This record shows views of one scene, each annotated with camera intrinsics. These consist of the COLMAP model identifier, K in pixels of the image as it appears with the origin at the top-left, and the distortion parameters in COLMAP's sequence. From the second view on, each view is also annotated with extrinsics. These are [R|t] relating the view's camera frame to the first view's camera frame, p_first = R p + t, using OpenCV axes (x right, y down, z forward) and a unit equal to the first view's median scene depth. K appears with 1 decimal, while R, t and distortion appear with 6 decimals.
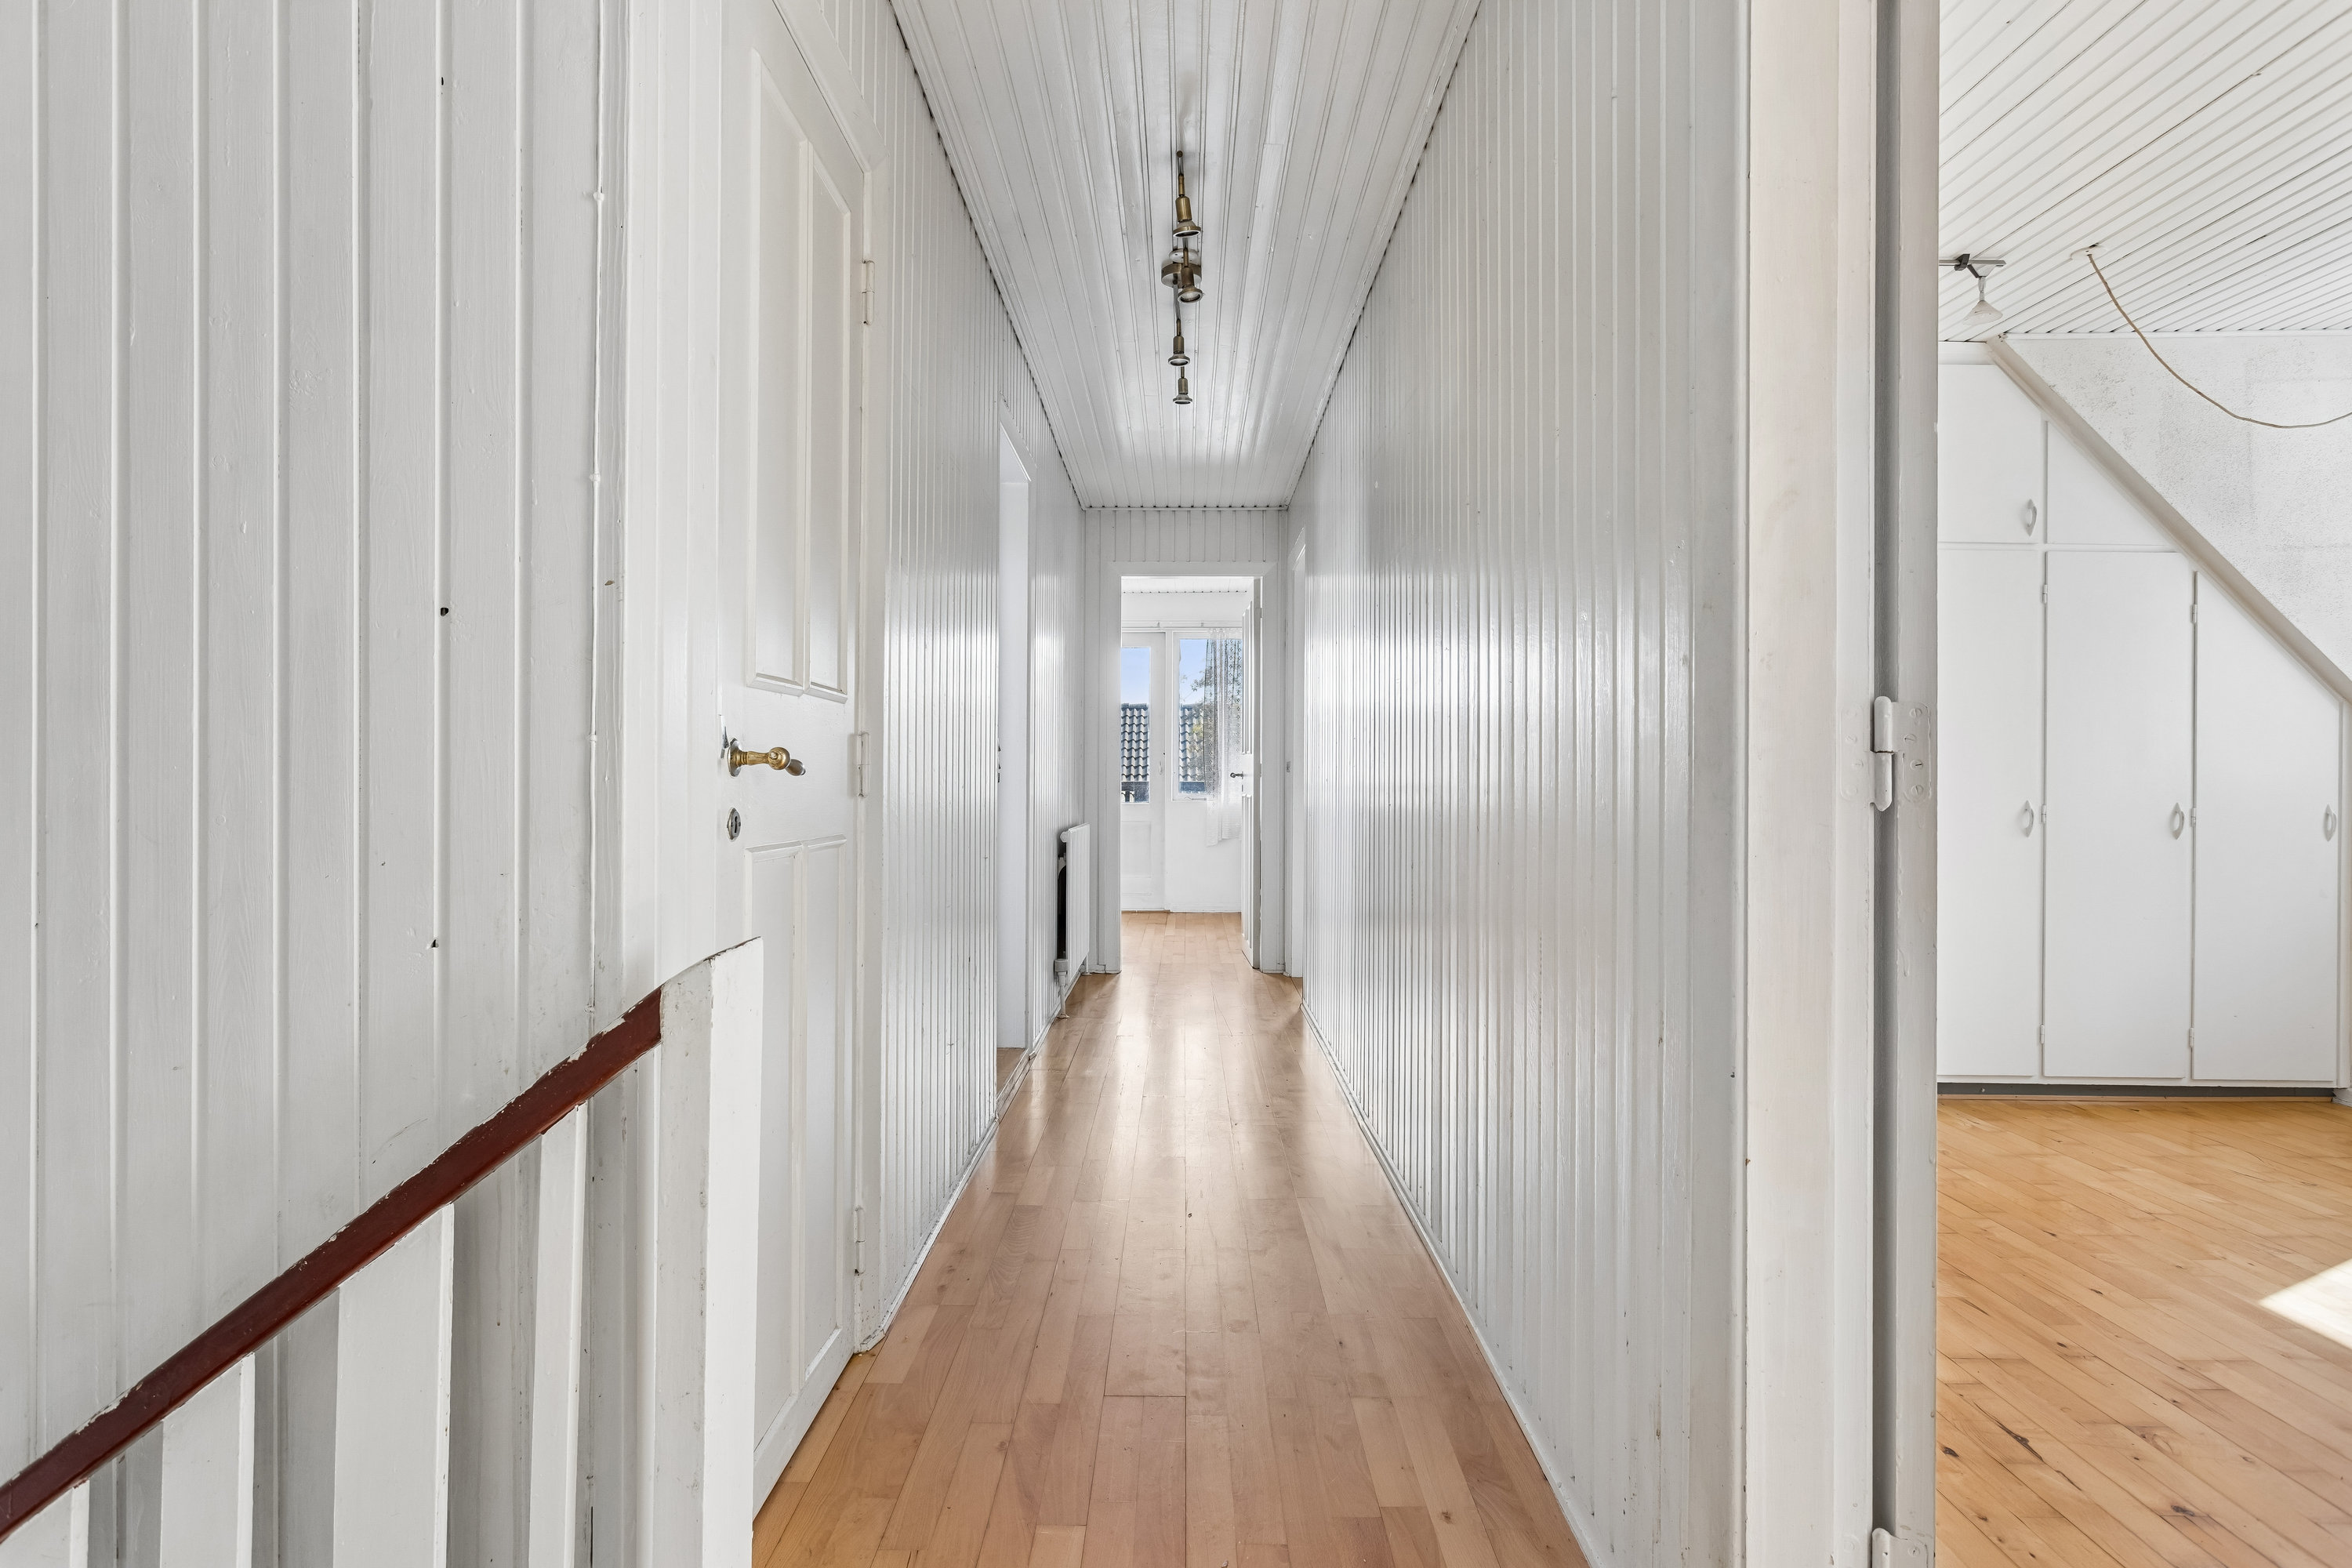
lens RADIAL K [[1258.4, 0, 1174.0], [0, 1258.4, 775.4], [0, 0, 1]] dist [0.002187, -0.000090]
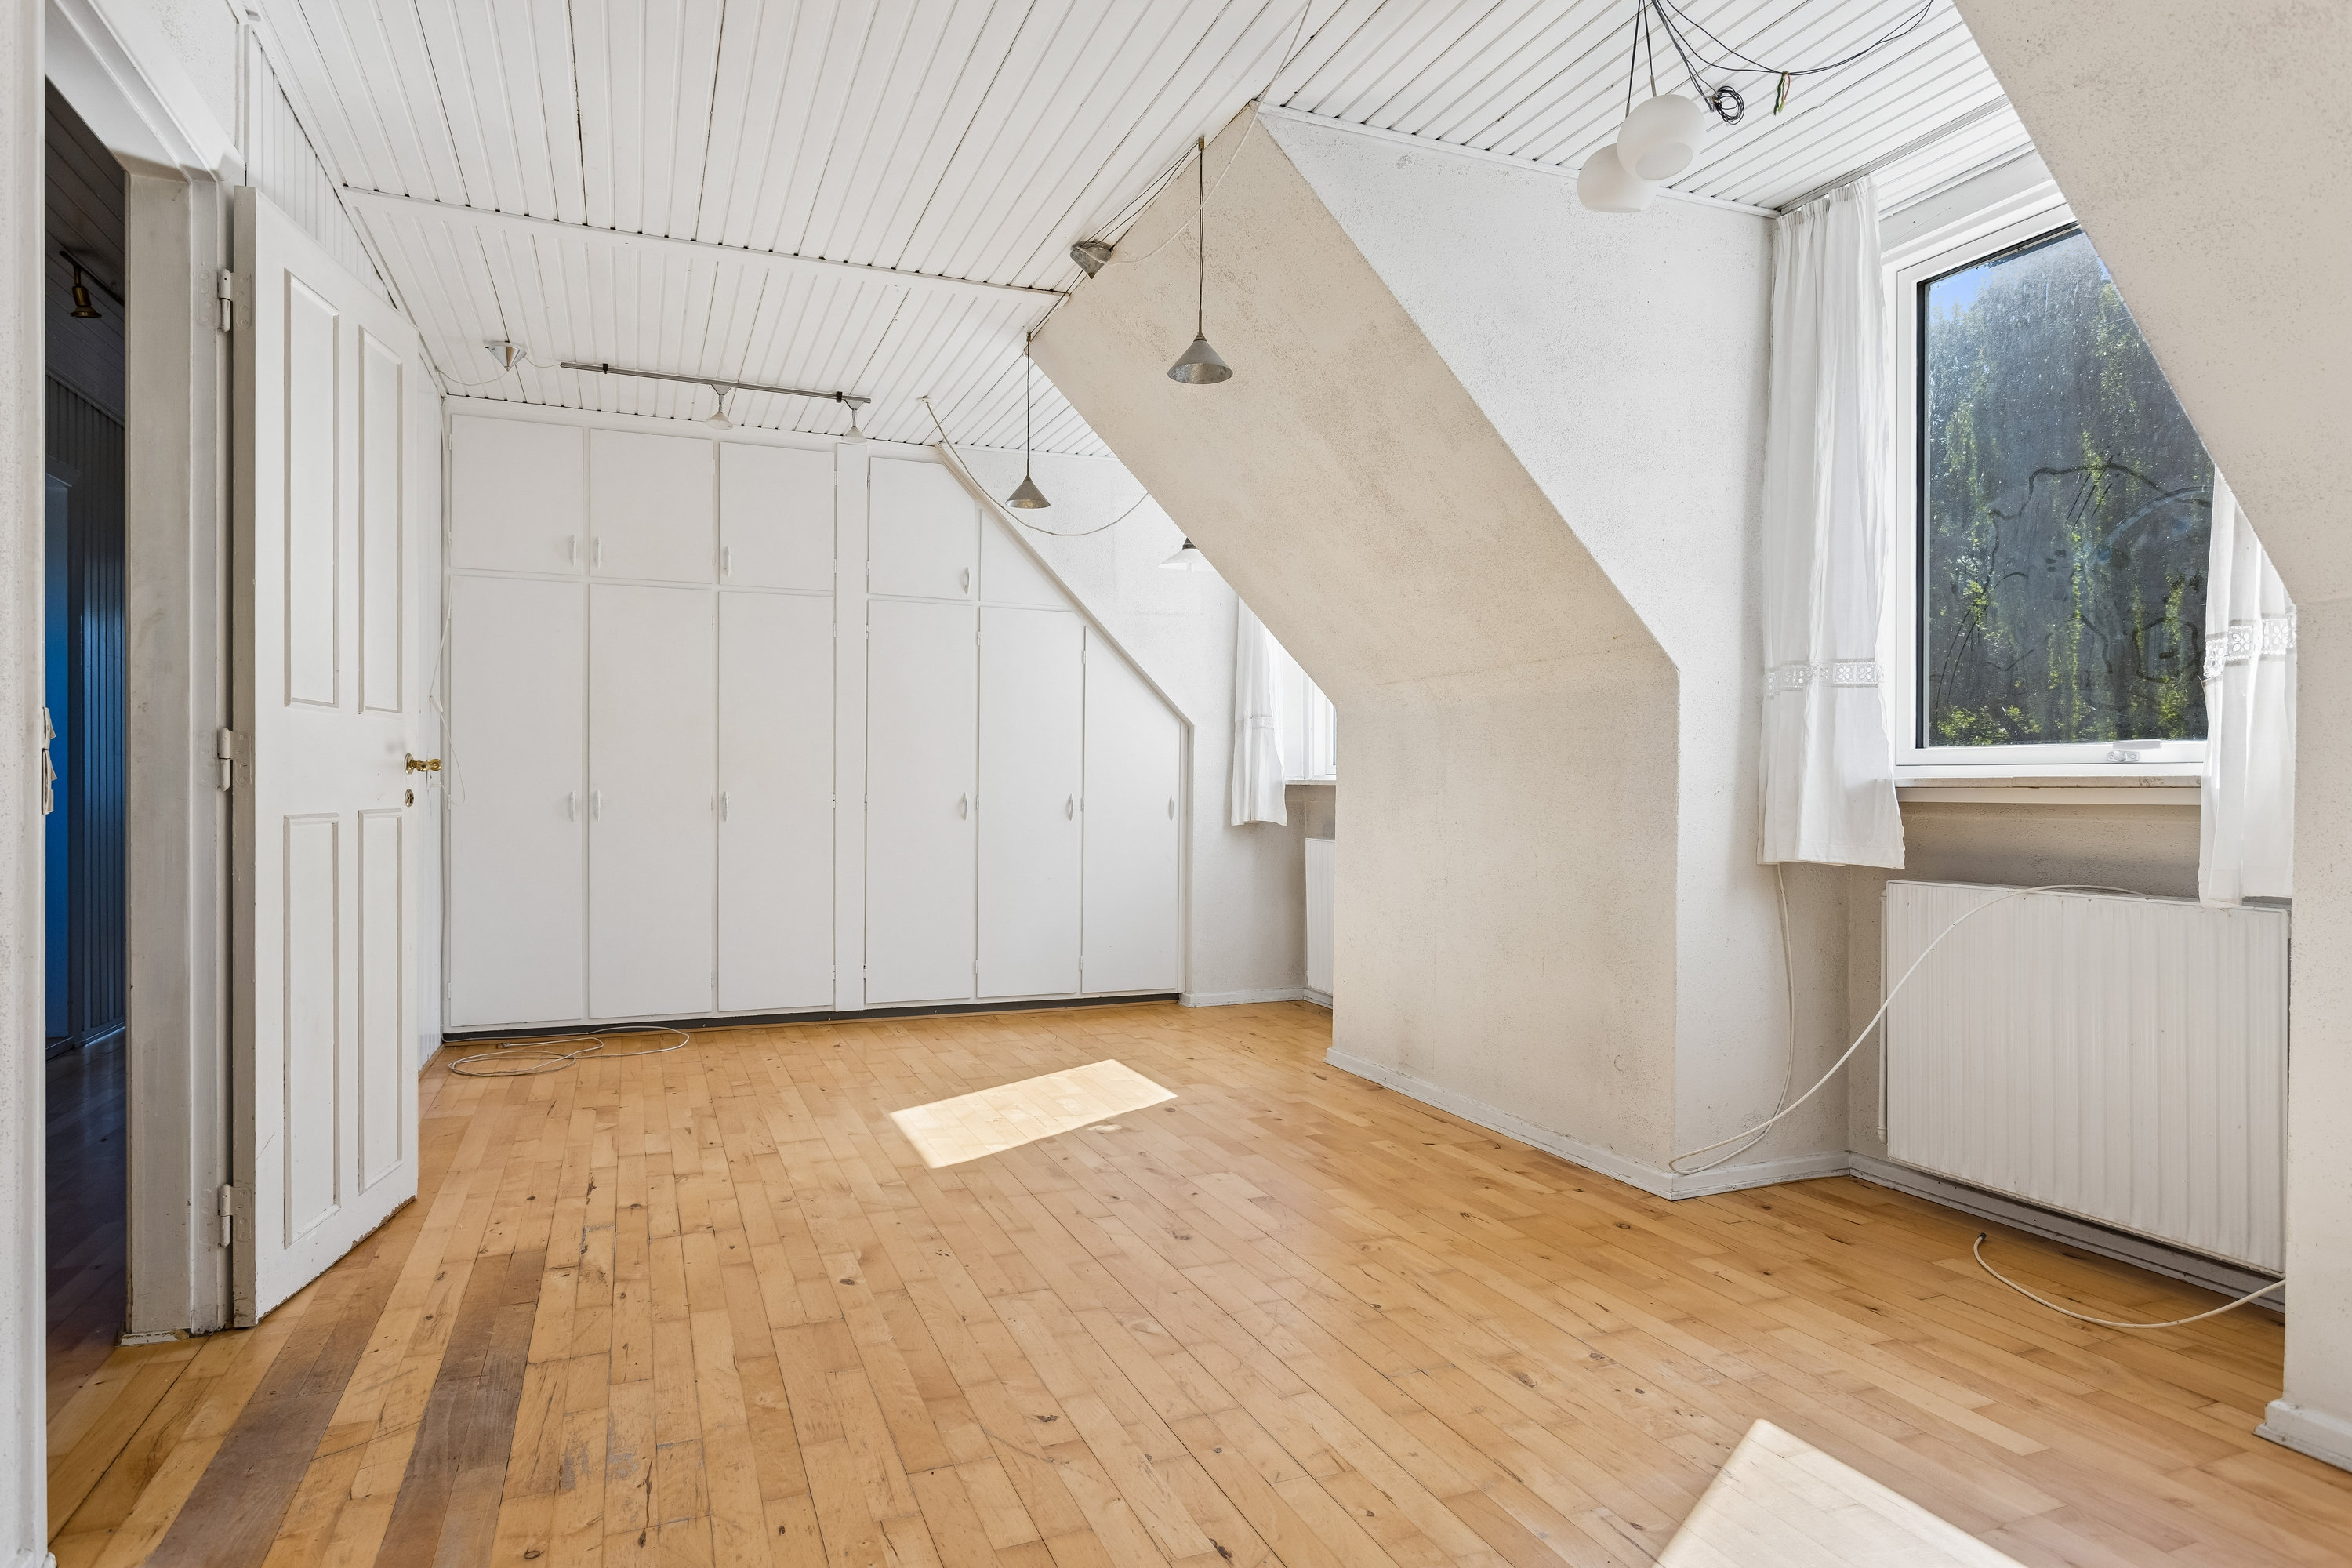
lens RADIAL K [[1350.4, 0, 1178.9], [0, 1350.4, 796.4], [0, 0, 1]] dist [-0.002785, 0.000407]
pose [[0.923226, -0.004516, 0.384230, 0.337921], [-0.002190, 0.999853, 0.017013, -0.001089], [-0.384250, -0.016548, 0.923081, -0.414737]]
